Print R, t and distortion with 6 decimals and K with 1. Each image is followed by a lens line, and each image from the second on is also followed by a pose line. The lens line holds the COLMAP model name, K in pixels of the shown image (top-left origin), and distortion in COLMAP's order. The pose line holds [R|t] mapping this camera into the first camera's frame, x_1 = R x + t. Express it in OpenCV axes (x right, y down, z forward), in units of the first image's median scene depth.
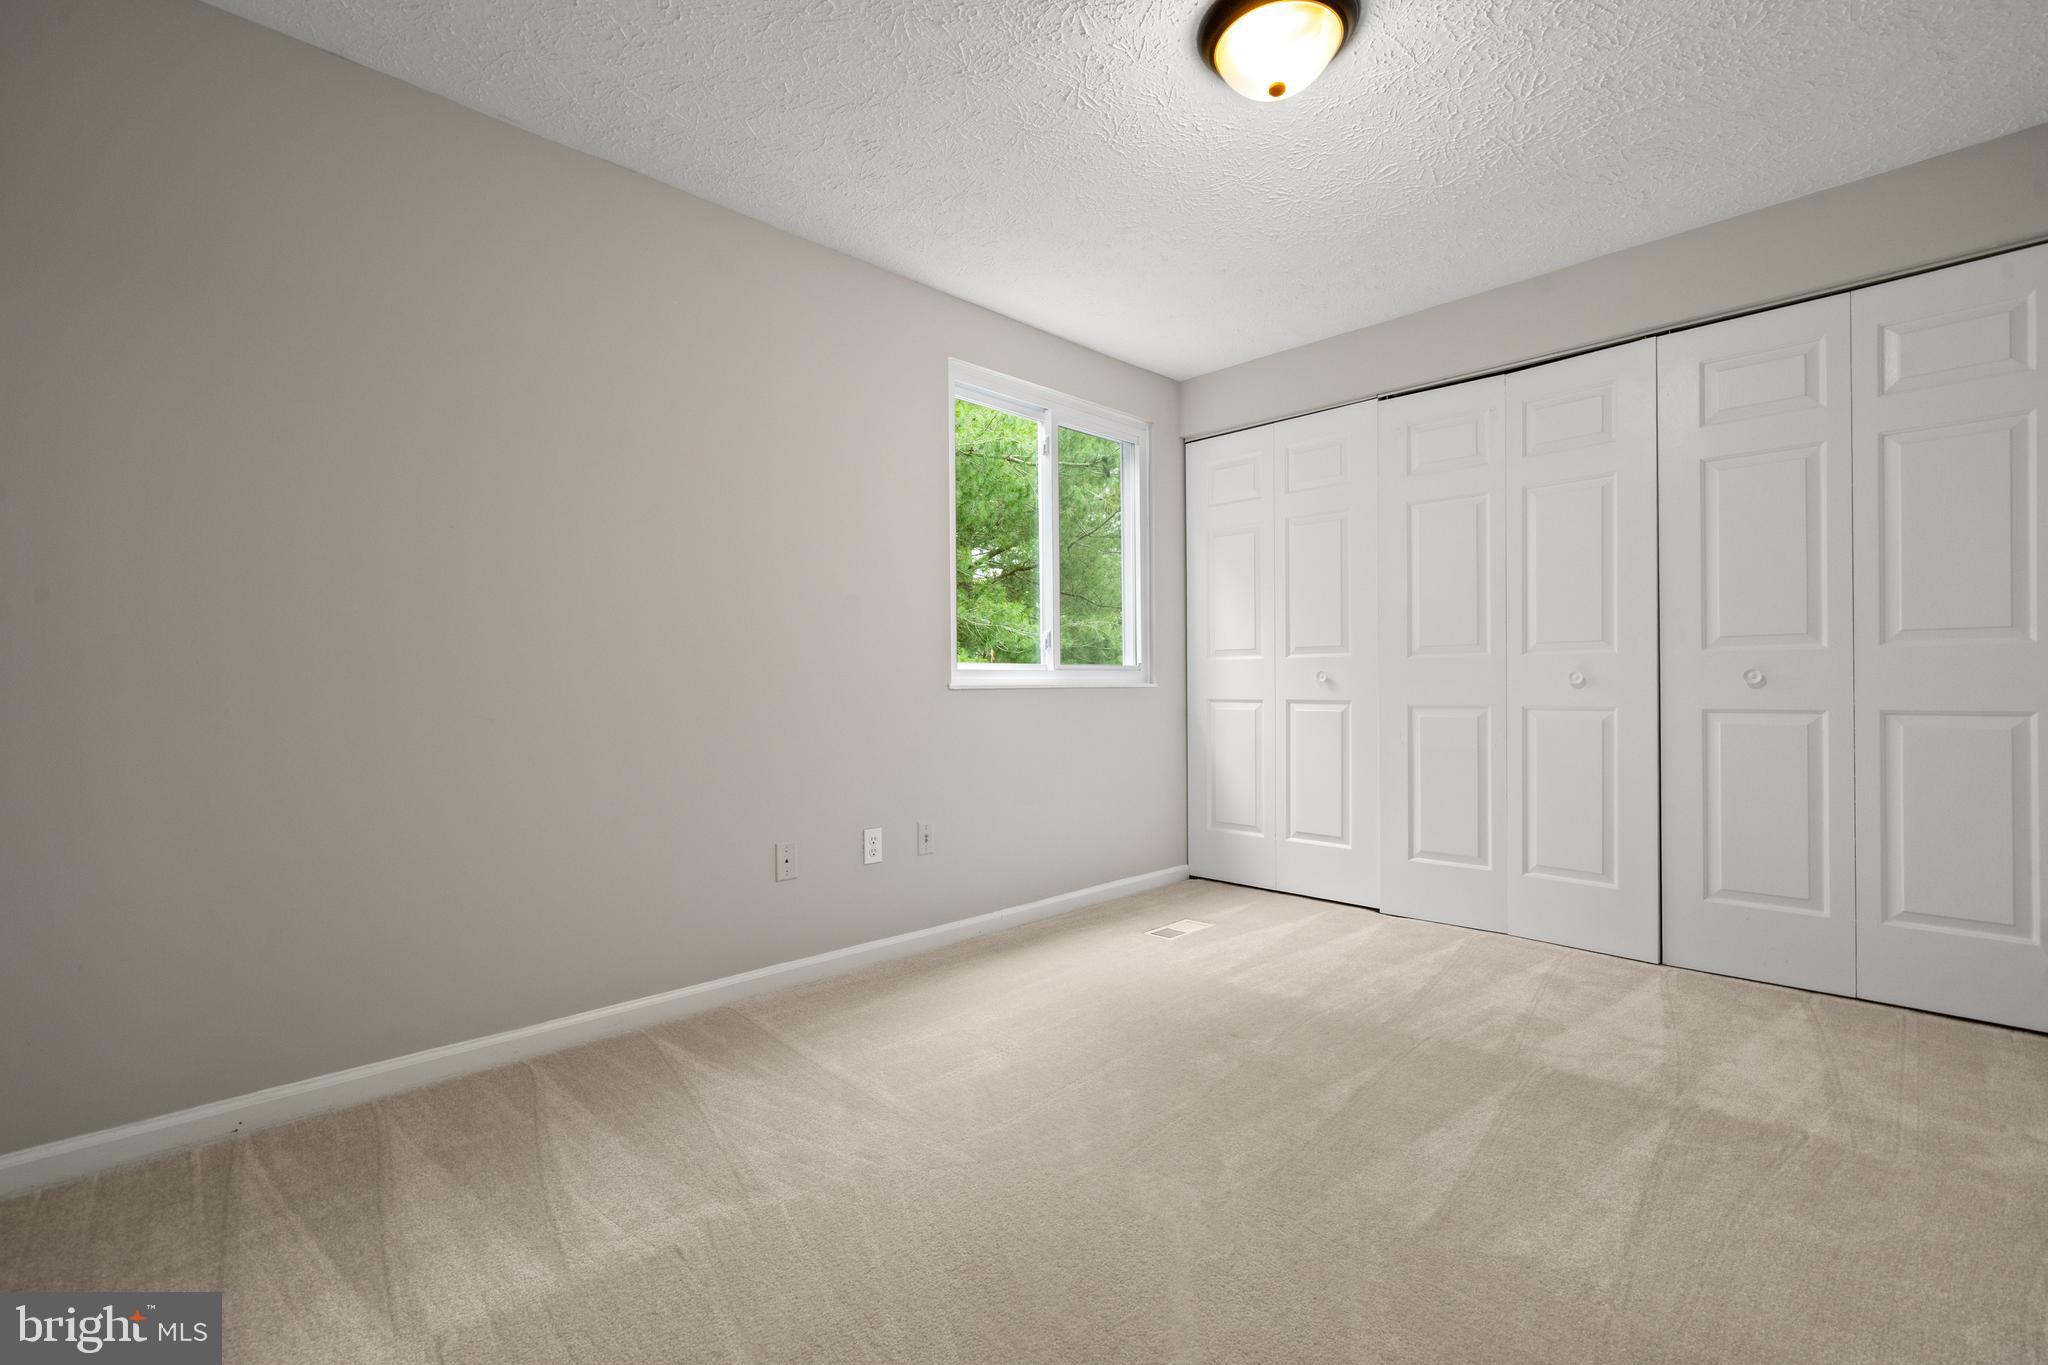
lens RADIAL K [[887.7, 0, 1005.8], [0, 887.7, 681.1], [0, 0, 1]] dist [0.001613, 0.000343]
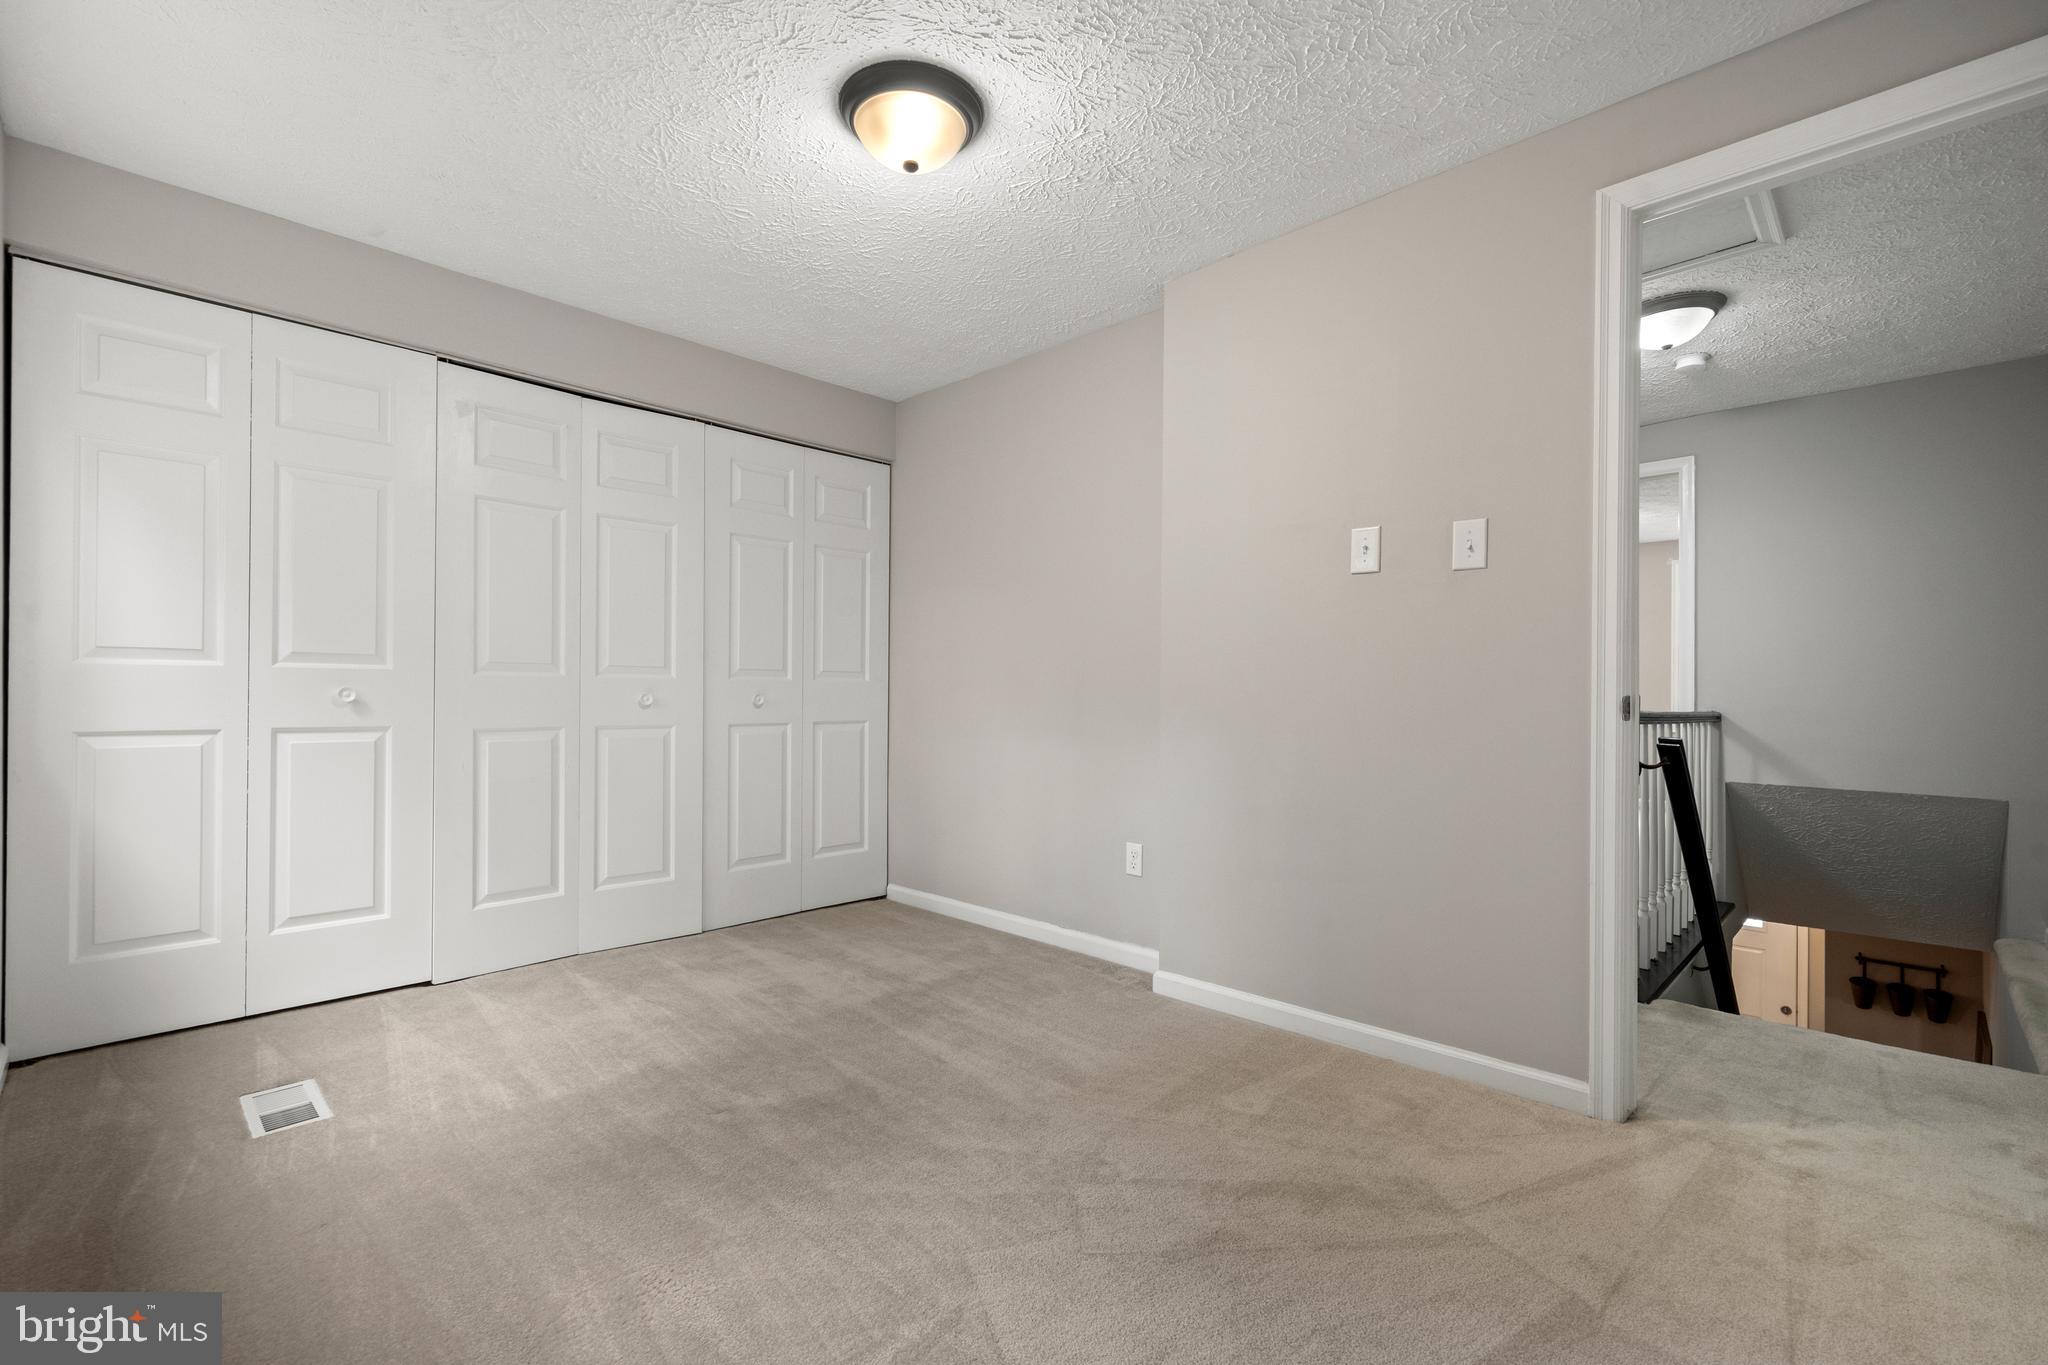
lens RADIAL K [[887.7, 0, 1014.8], [0, 887.7, 689.1], [0, 0, 1]] dist [0.001613, 0.000343]
pose [[-0.019973, 0.016321, 0.999667, -0.476288], [-0.004244, 0.999856, -0.016408, -0.000234], [-0.999792, -0.004571, -0.019900, 0.559782]]
